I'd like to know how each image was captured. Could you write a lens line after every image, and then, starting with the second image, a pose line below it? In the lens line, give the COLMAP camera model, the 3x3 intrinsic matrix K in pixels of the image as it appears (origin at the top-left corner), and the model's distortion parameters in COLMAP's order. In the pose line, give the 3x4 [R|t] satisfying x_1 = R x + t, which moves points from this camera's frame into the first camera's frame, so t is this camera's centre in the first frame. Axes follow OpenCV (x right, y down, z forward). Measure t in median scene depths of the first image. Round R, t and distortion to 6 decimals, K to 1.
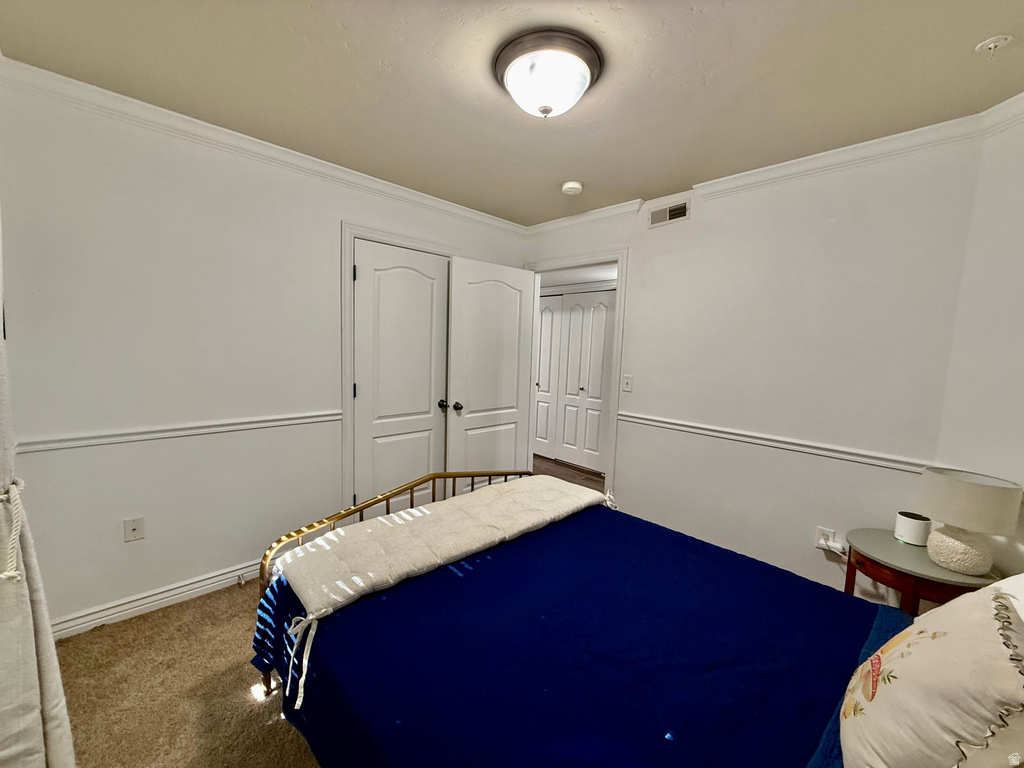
lens RADIAL K [[407.7, 0, 510.1], [0, 407.7, 384.7], [0, 0, 1]] dist [-0.002967, 0.001066]
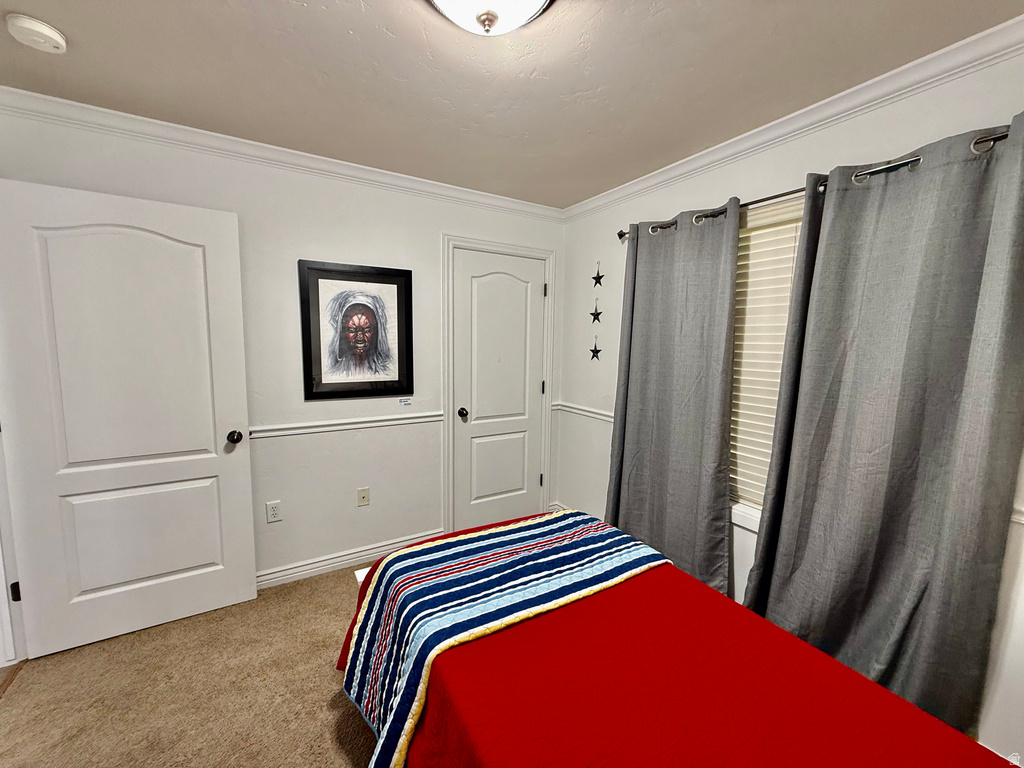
lens RADIAL K [[407.7, 0, 507.0], [0, 407.7, 387.5], [0, 0, 1]] dist [-0.002967, 0.001066]
pose [[0.972064, -0.001571, -0.234712, 0.130500], [0.001879, 0.999998, 0.001088, -0.010935], [0.234709, -0.001499, 0.972064, 0.134653]]
